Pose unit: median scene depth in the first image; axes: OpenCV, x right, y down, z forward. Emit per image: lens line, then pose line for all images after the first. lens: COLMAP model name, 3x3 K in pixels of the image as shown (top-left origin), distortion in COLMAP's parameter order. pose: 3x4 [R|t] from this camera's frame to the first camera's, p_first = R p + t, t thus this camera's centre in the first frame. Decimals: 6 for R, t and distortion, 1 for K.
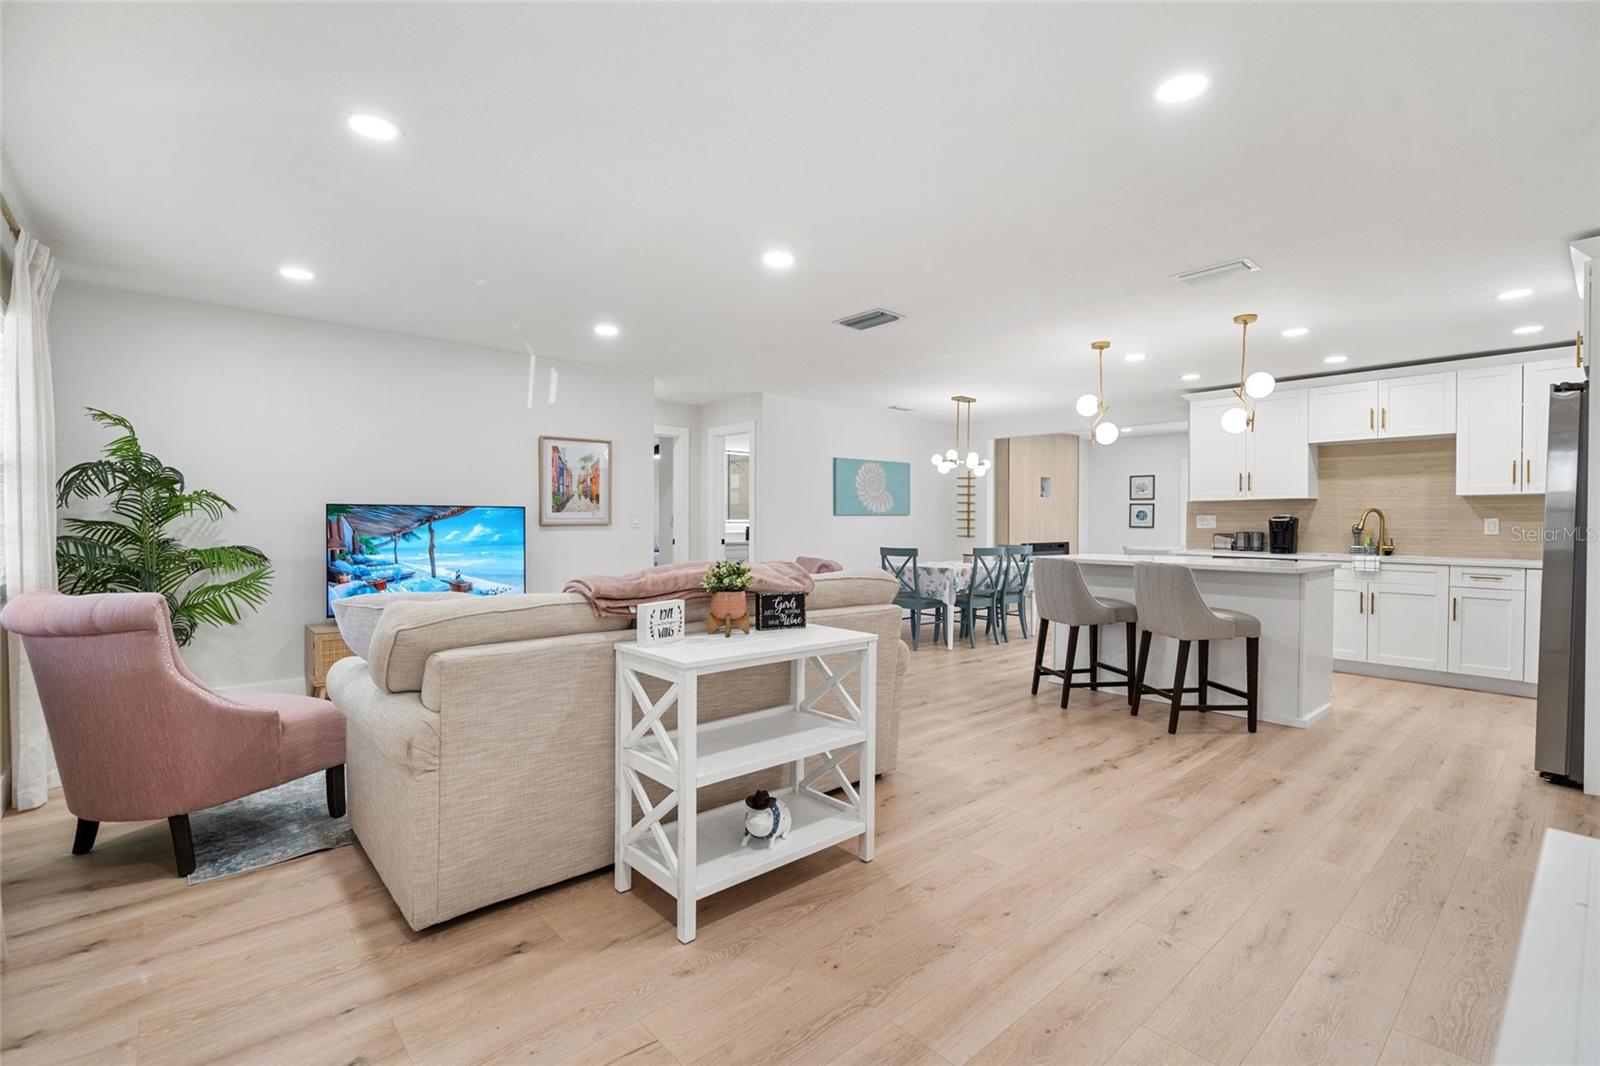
lens RADIAL K [[725.3, 0, 804.7], [0, 725.3, 535.9], [0, 0, 1]] dist [-0.009431, 0.004053]
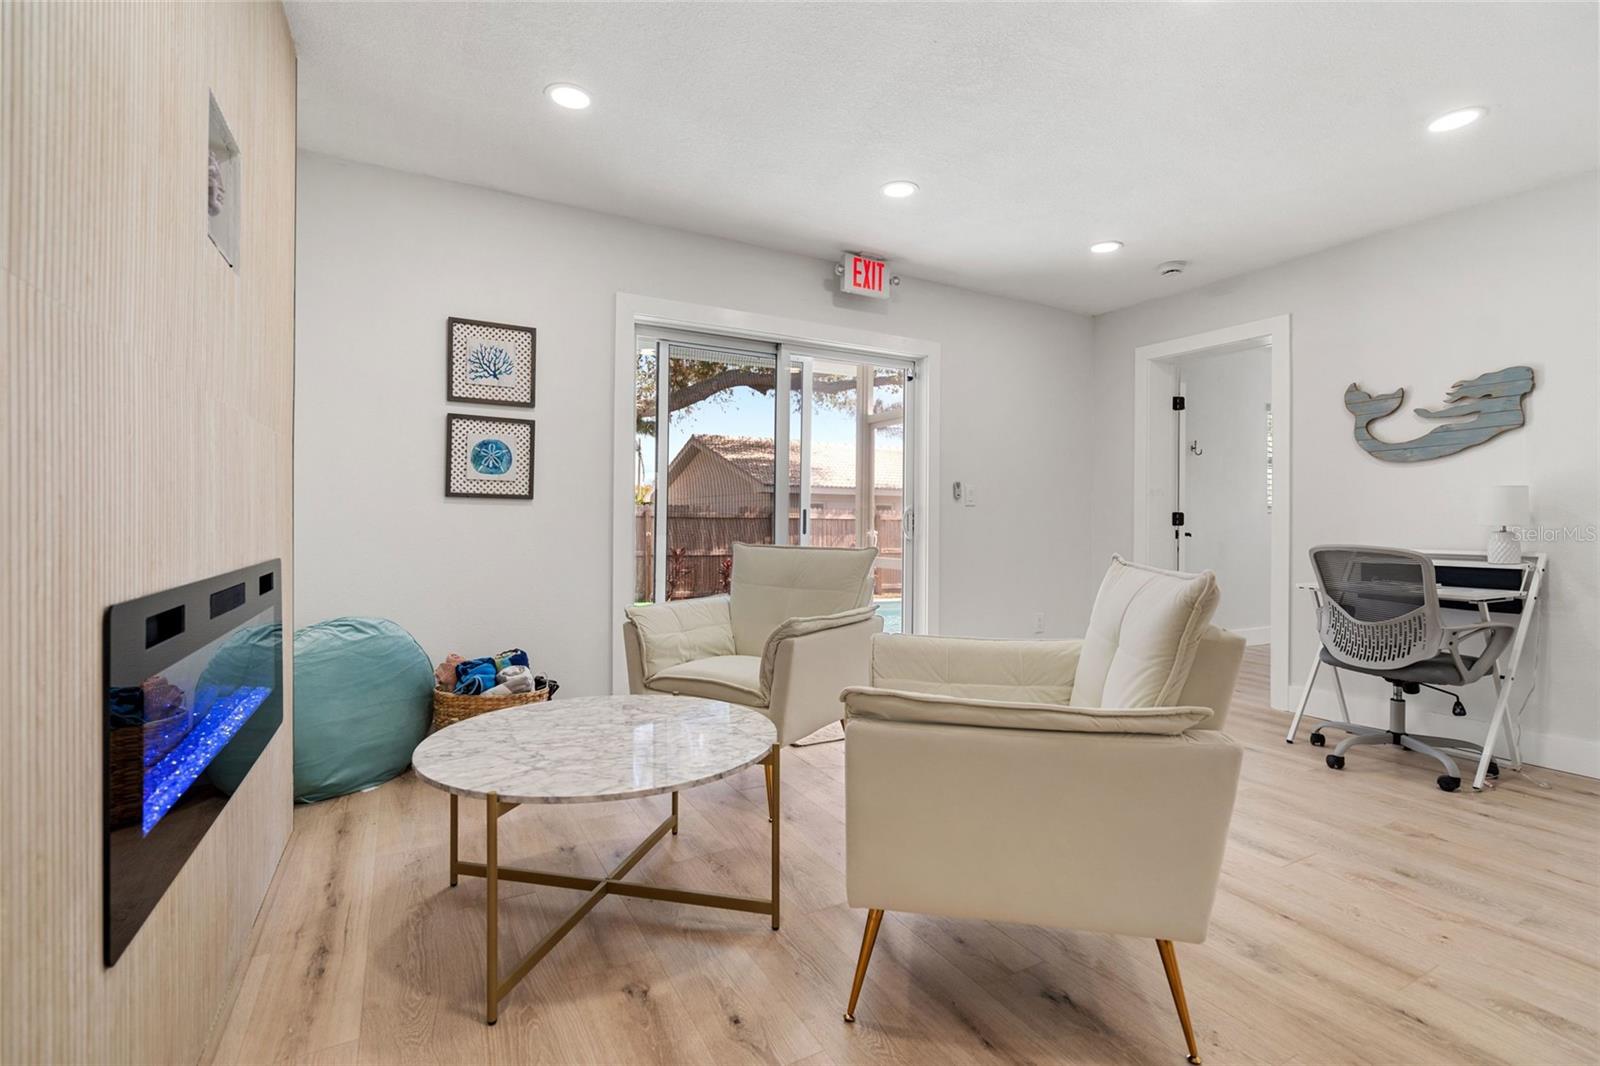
lens RADIAL K [[725.3, 0, 791.0], [0, 725.3, 519.5], [0, 0, 1]] dist [-0.009431, 0.004053]
pose [[0.252151, 0.003851, 0.967680, 0.361028], [0.011744, 0.999906, -0.007039, 0.001880], [-0.967617, 0.013139, 0.252082, 1.395001]]
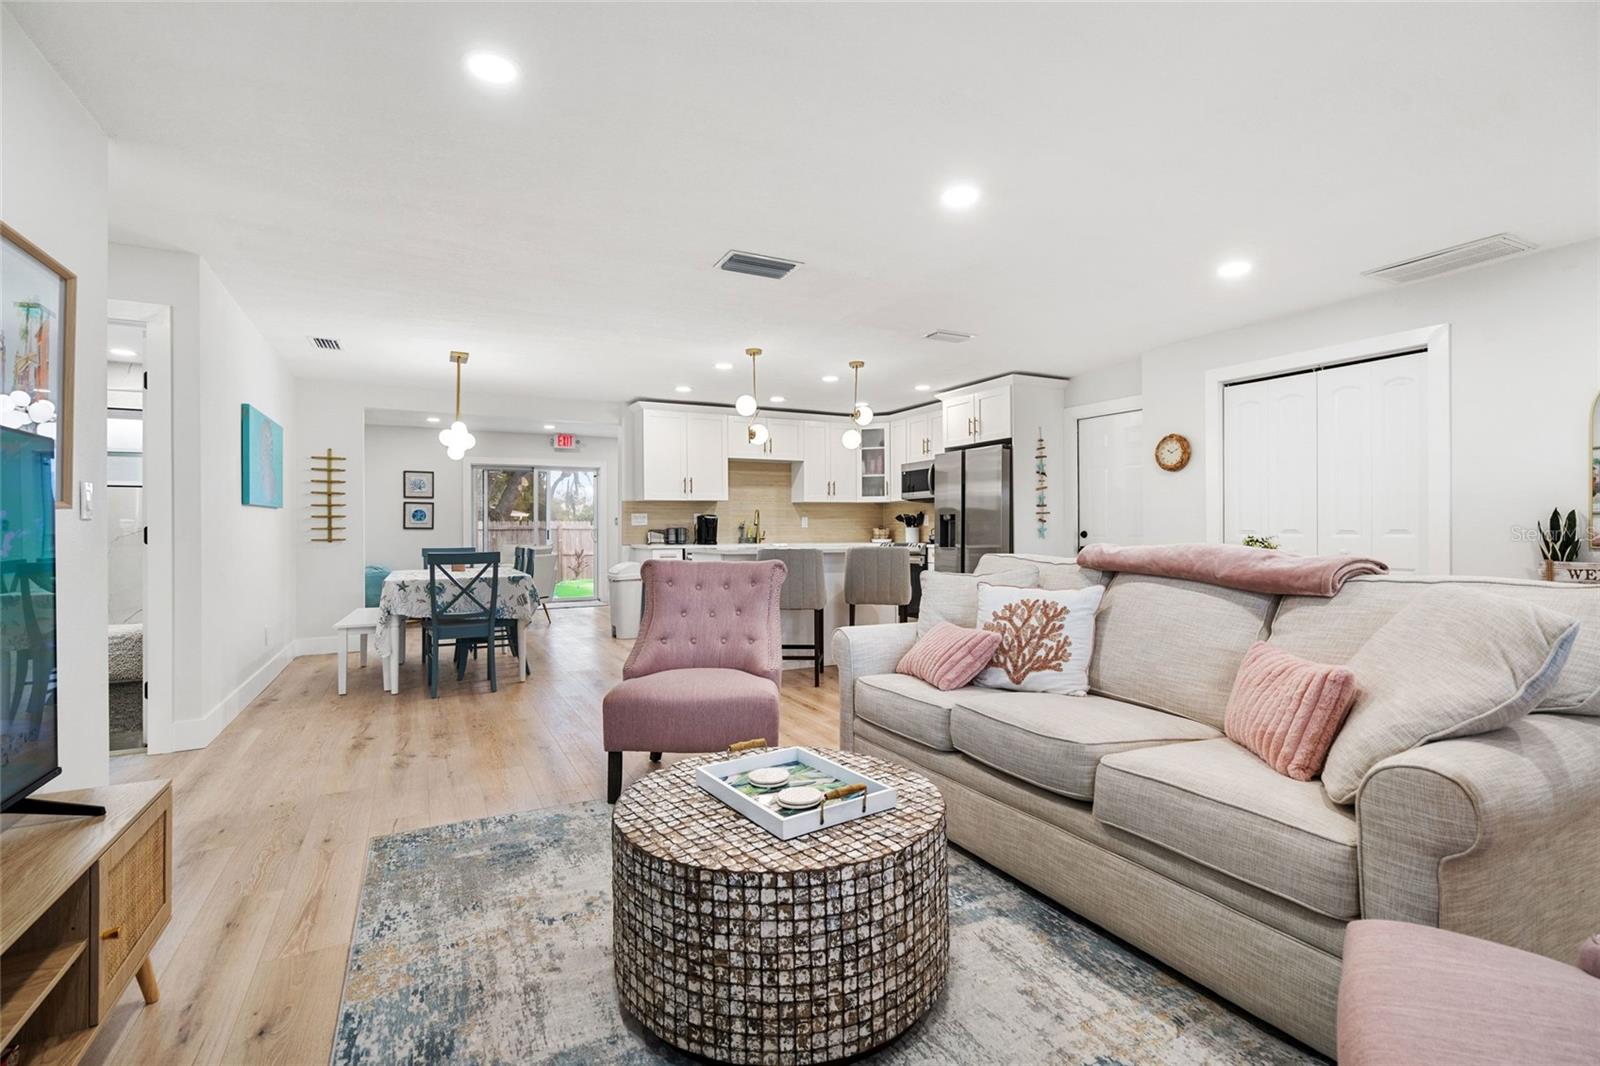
lens RADIAL K [[725.3, 0, 798.2], [0, 725.3, 526.9], [0, 0, 1]] dist [-0.009431, 0.004053]
pose [[0.247869, -0.001580, 0.968792, -0.507159], [0.024215, 0.999696, -0.004566, 0.003079], [-0.968491, 0.024591, 0.247832, 0.548850]]
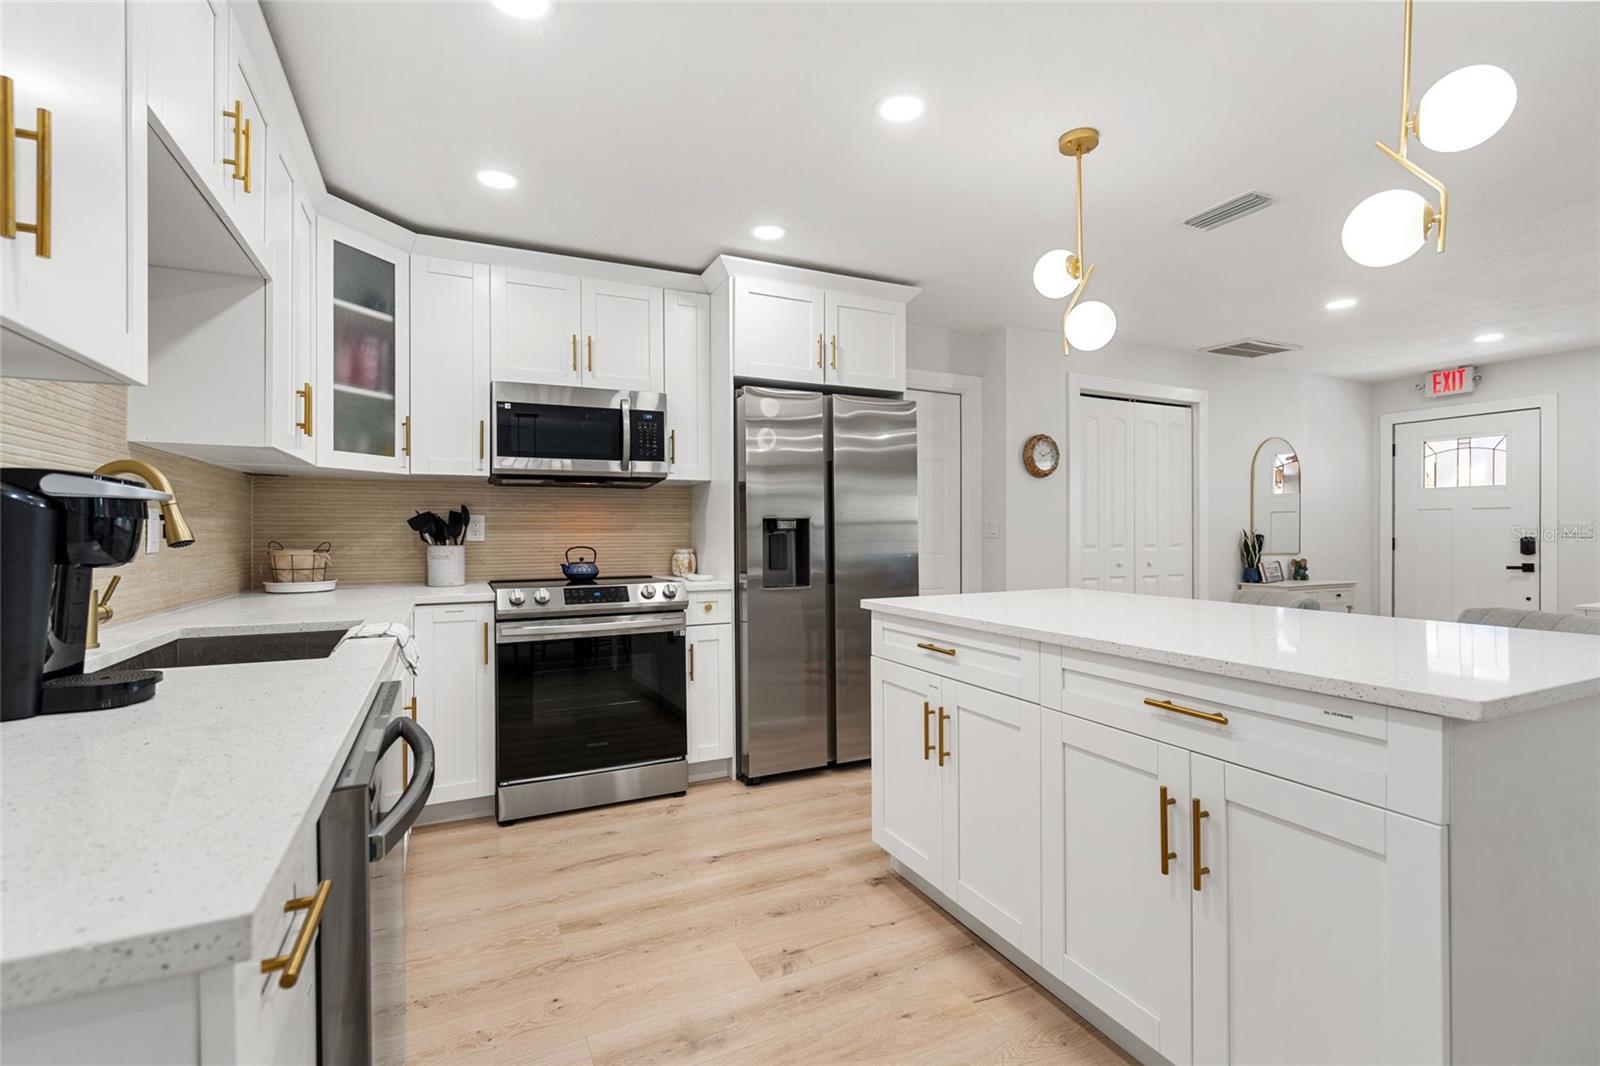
lens RADIAL K [[725.3, 0, 798.3], [0, 725.3, 531.2], [0, 0, 1]] dist [-0.009431, 0.004053]
pose [[-0.958489, -0.002493, 0.285117, 0.461960], [0.003101, 0.999811, 0.019168, -0.016454], [-0.285111, 0.019256, -0.958301, 1.109888]]
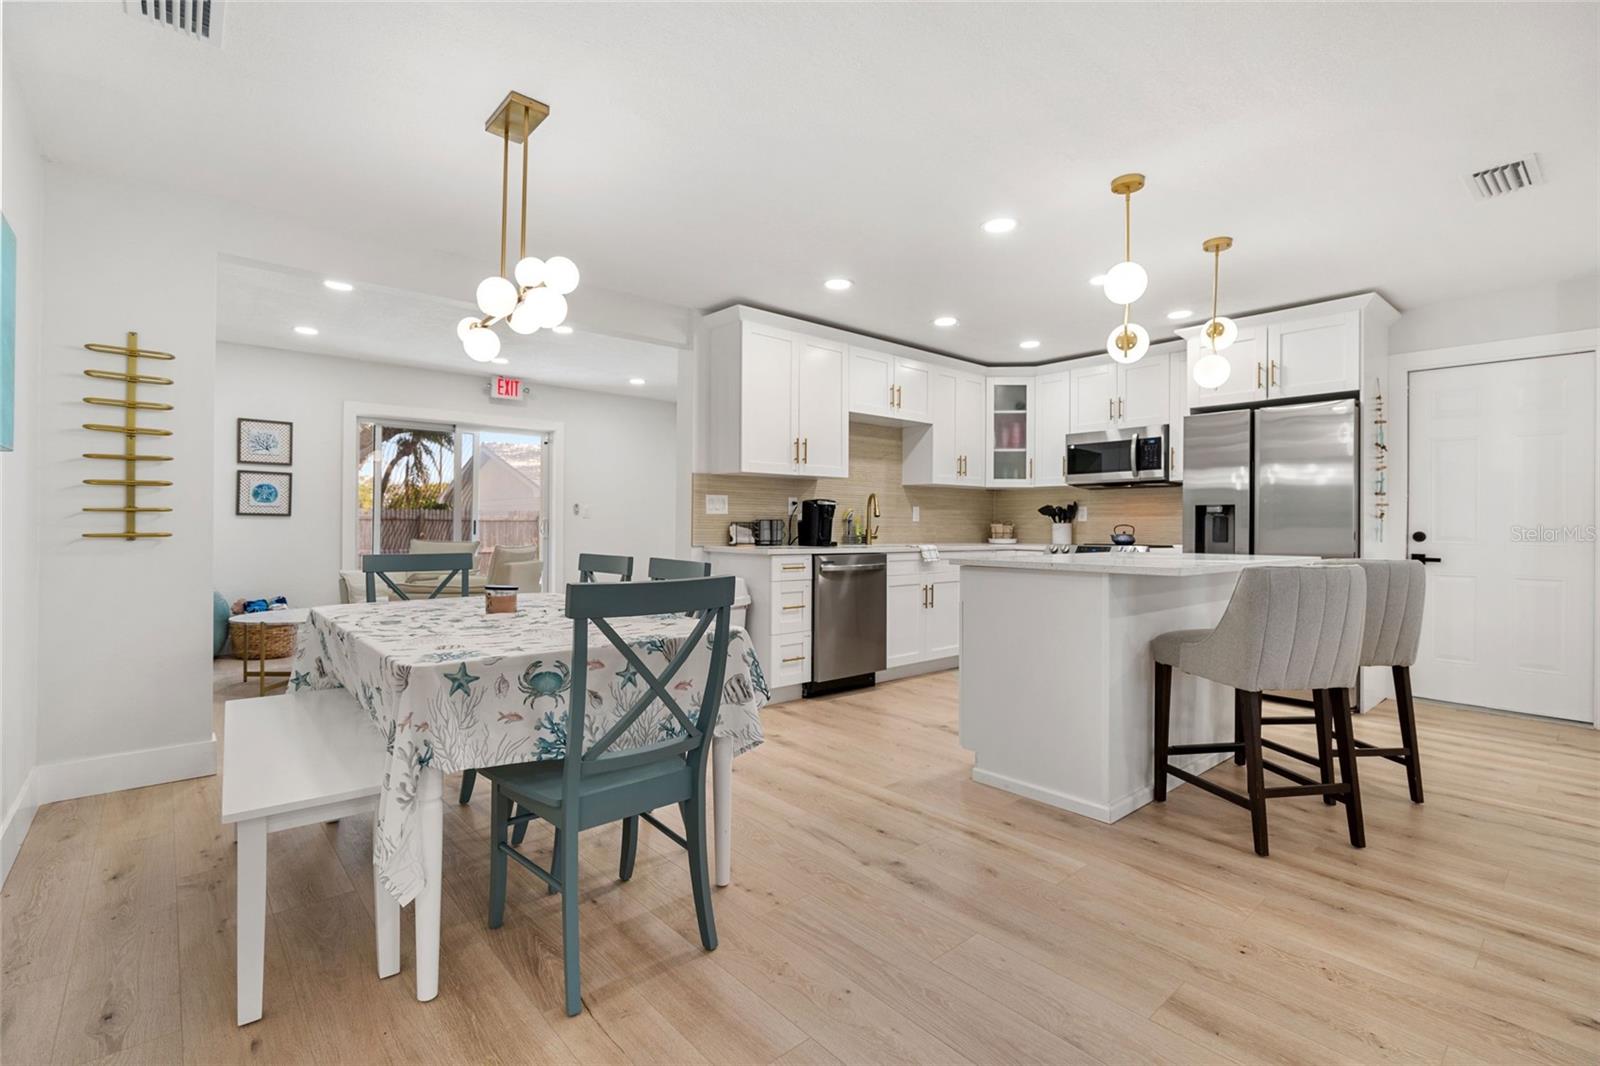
lens RADIAL K [[725.3, 0, 801.9], [0, 725.3, 519.0], [0, 0, 1]] dist [-0.009431, 0.004053]
pose [[0.012682, 0.004174, 0.999911, -0.127807], [0.012015, 0.999918, -0.004327, -0.002551], [-0.999847, 0.012069, 0.012631, 1.018347]]
